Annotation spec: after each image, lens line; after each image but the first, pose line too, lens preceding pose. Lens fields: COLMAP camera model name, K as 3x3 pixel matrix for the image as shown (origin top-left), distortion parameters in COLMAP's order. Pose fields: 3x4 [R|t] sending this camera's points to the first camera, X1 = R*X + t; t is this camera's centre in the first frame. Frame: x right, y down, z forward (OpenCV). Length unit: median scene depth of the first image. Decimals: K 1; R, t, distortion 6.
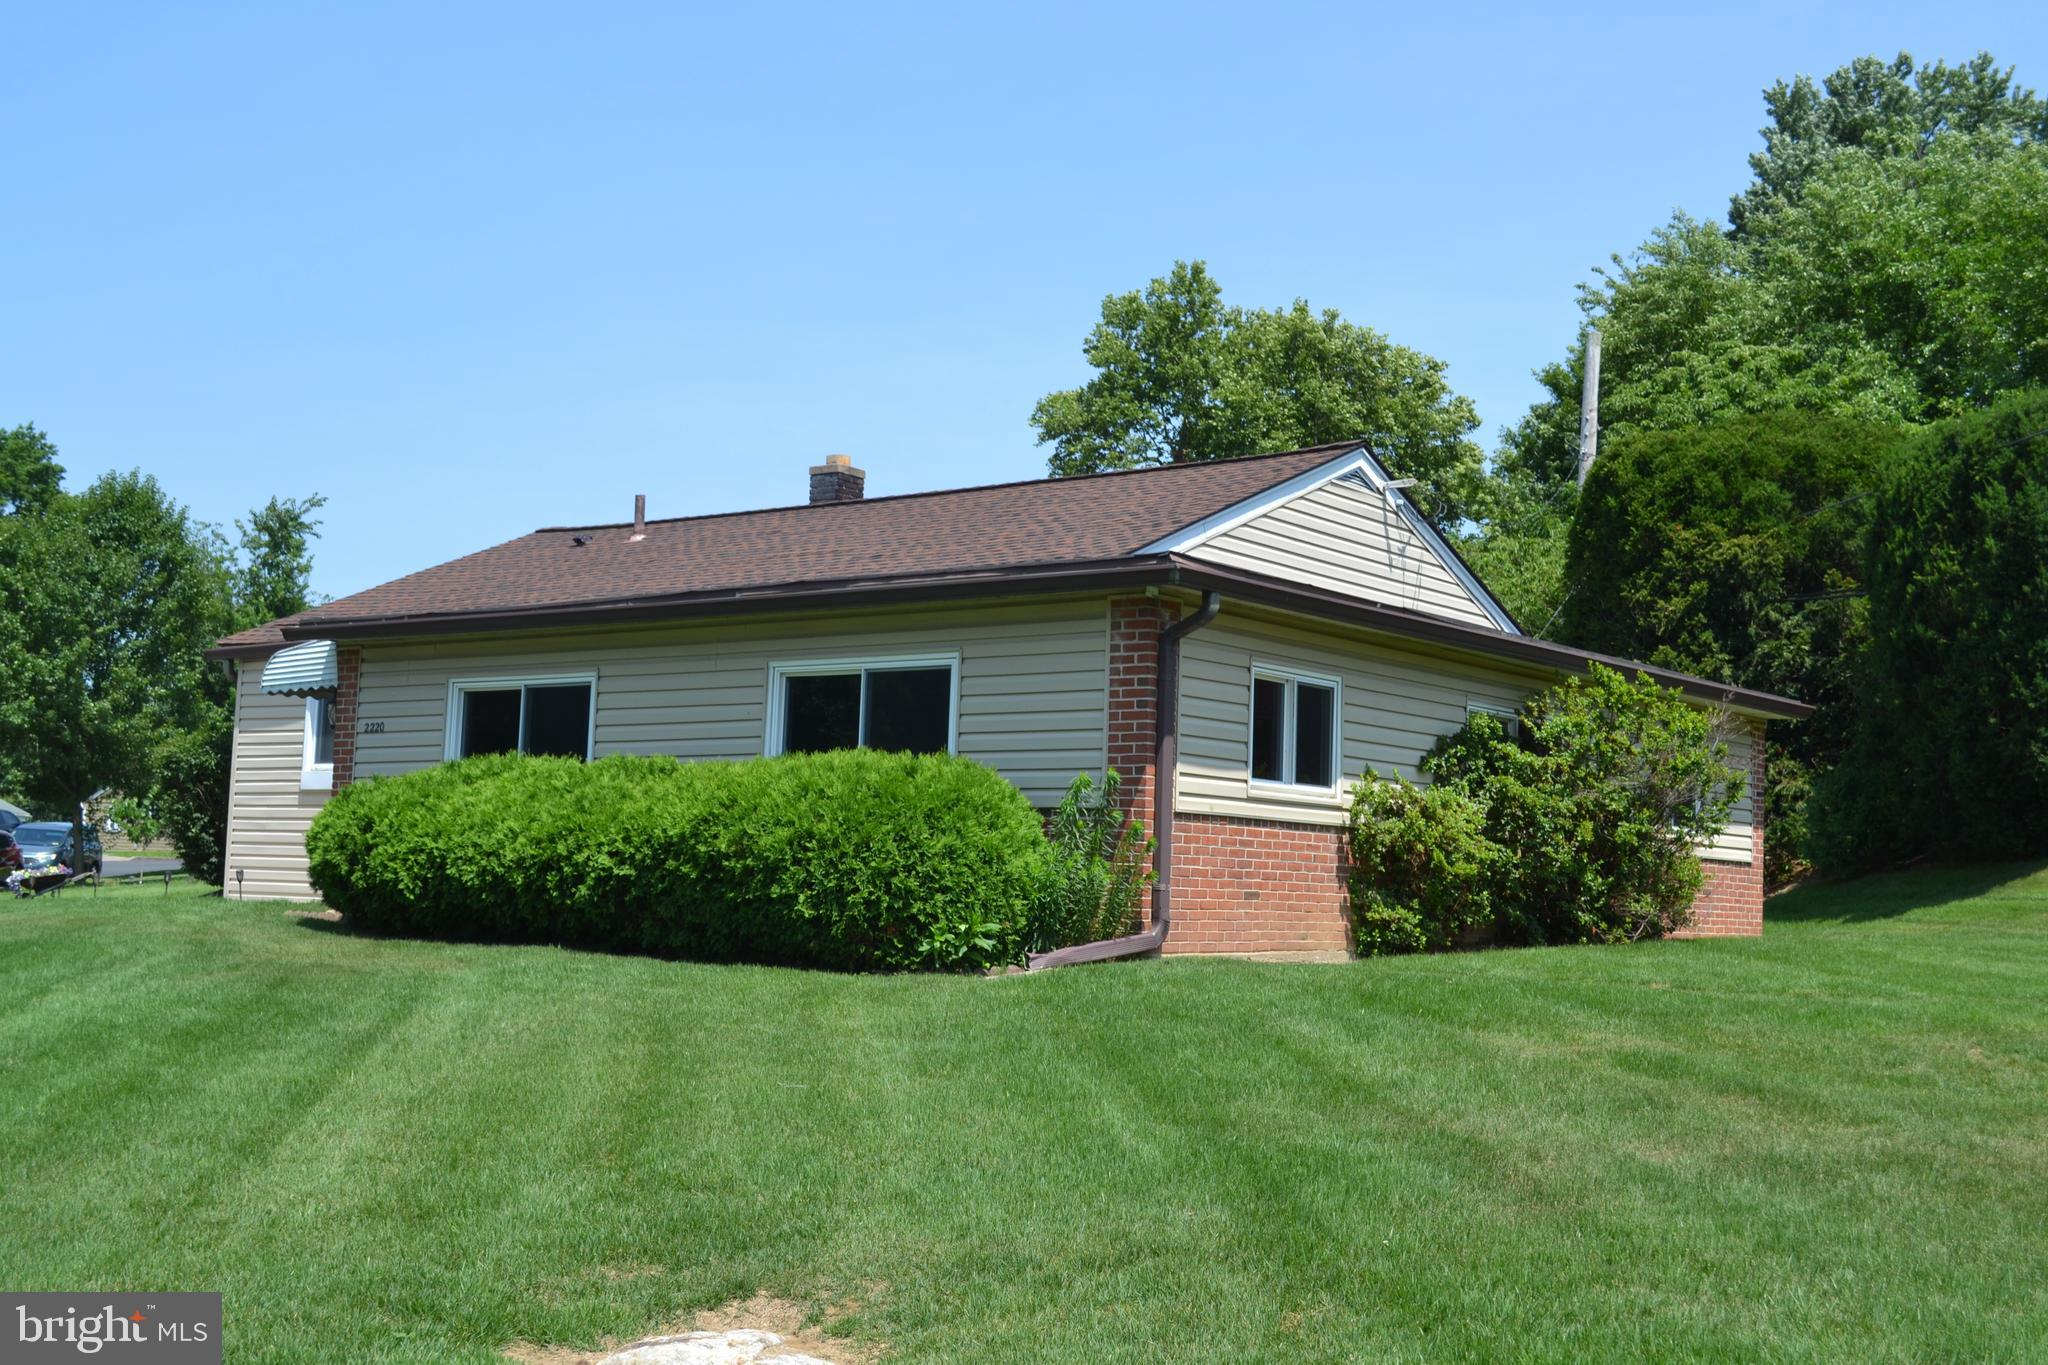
lens RADIAL K [[2375.6, 0, 1024.0], [0, 2375.6, 682.5], [0, 0, 1]] dist [-0.015953, 0.001447]
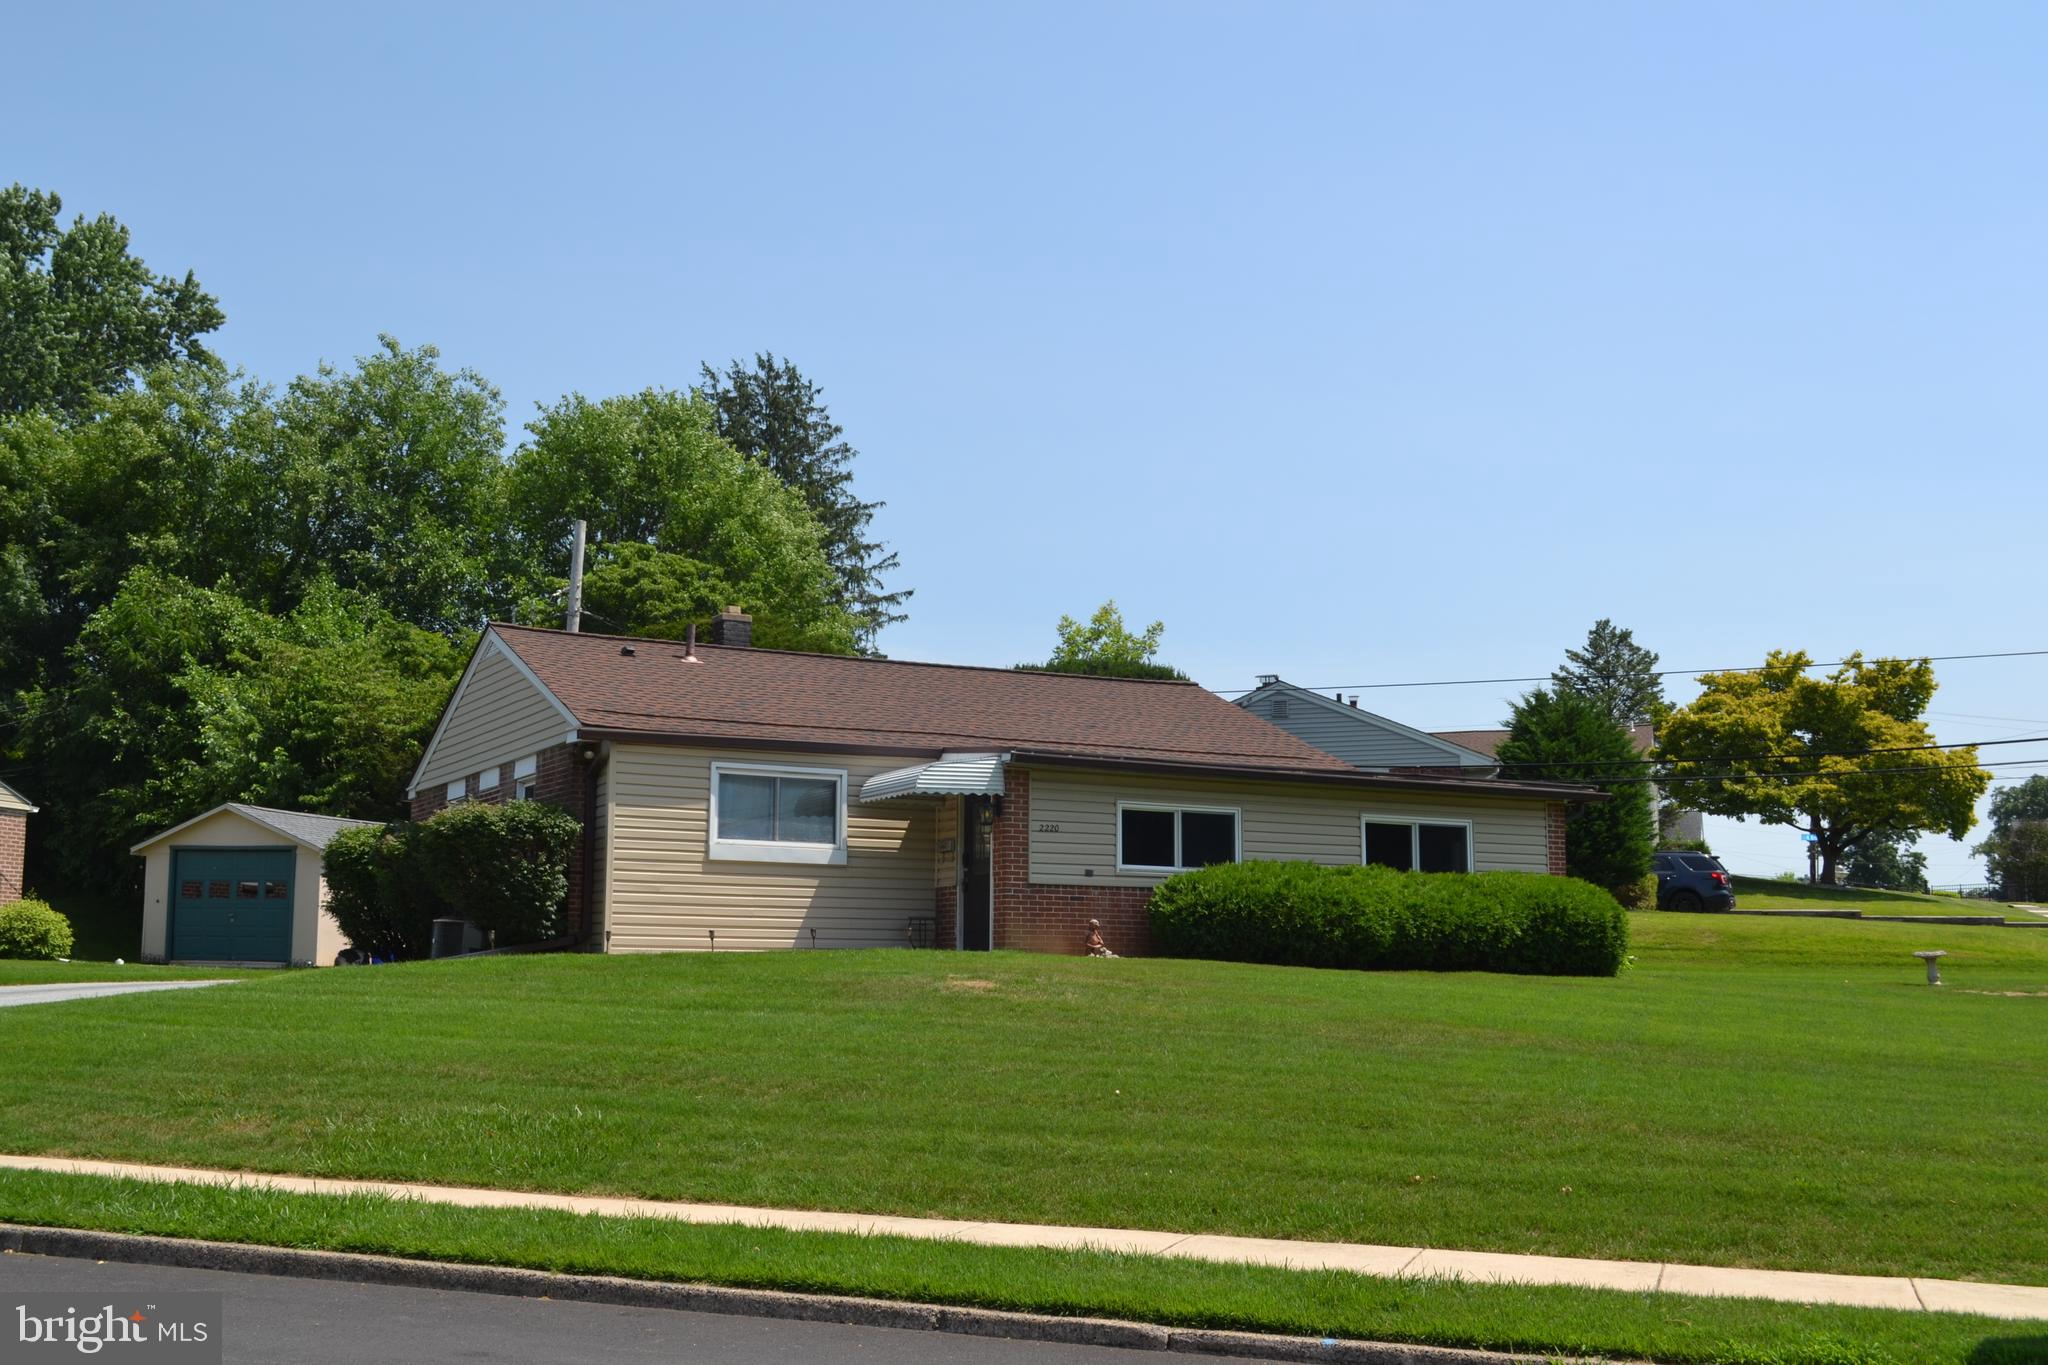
lens RADIAL K [[2353.1, 0, 1020.2], [0, 2353.1, 687.4], [0, 0, 1]] dist [-0.018132, -0.010788]
pose [[0.405428, 0.098780, 0.908774, -1.859611], [-0.076367, 0.994329, -0.074011, 0.048331], [-0.910932, -0.039394, 0.410672, 0.520648]]
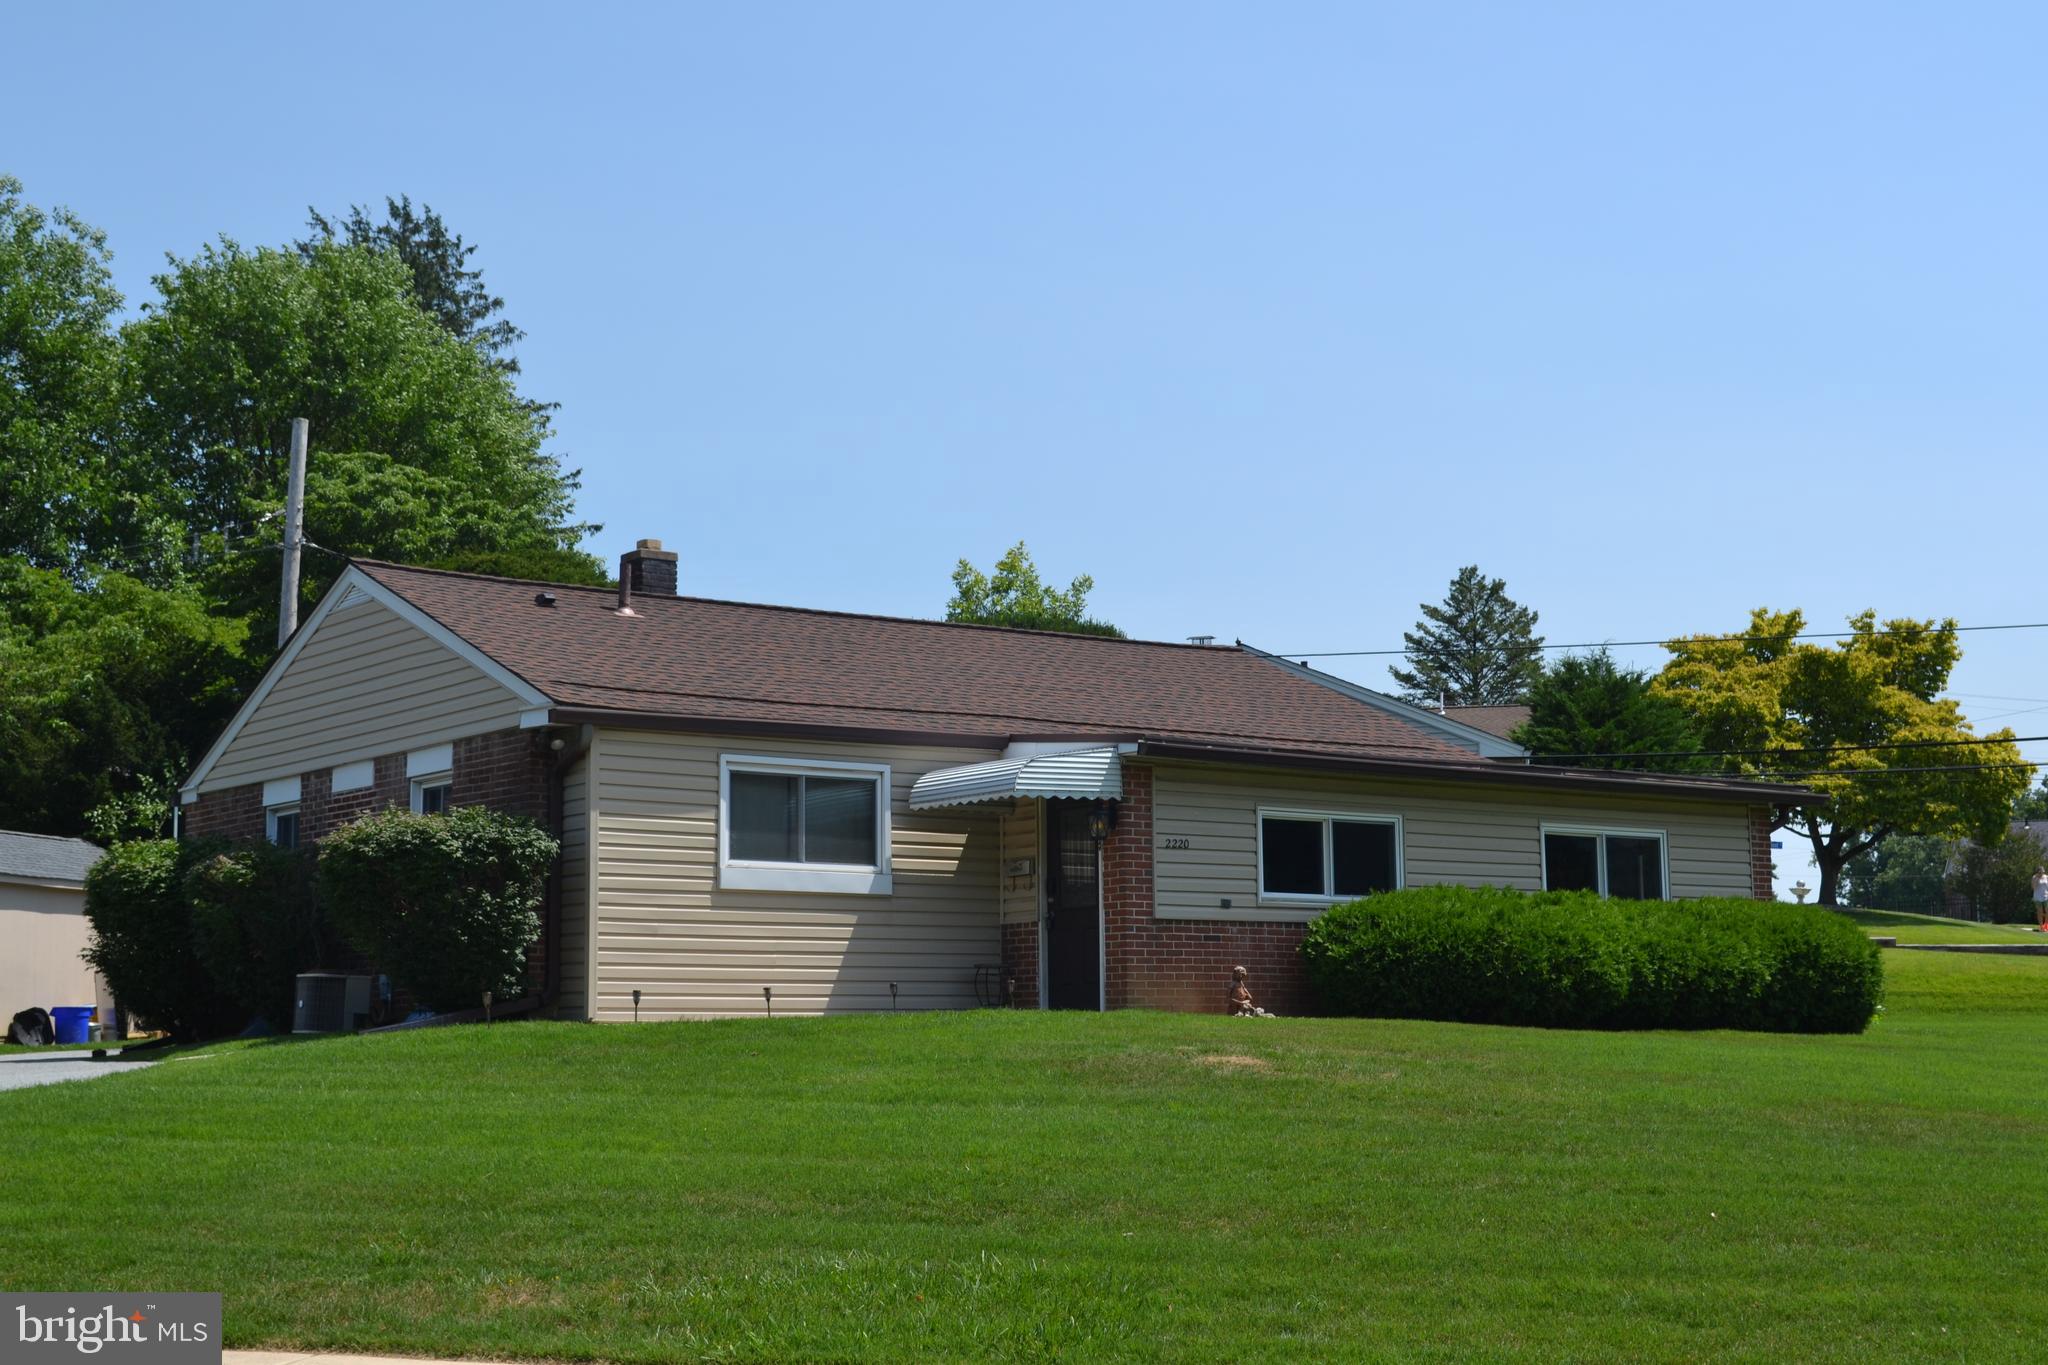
lens RADIAL K [[3046.1, 0, 1024.0], [0, 3046.1, 682.5], [0, 0, 1]] dist [-0.012520, 0.001136]
pose [[0.268961, 0.089960, 0.958941, -1.893662], [-0.070886, 0.994777, -0.073440, 0.061506], [-0.960539, -0.048223, 0.273933, 0.825417]]
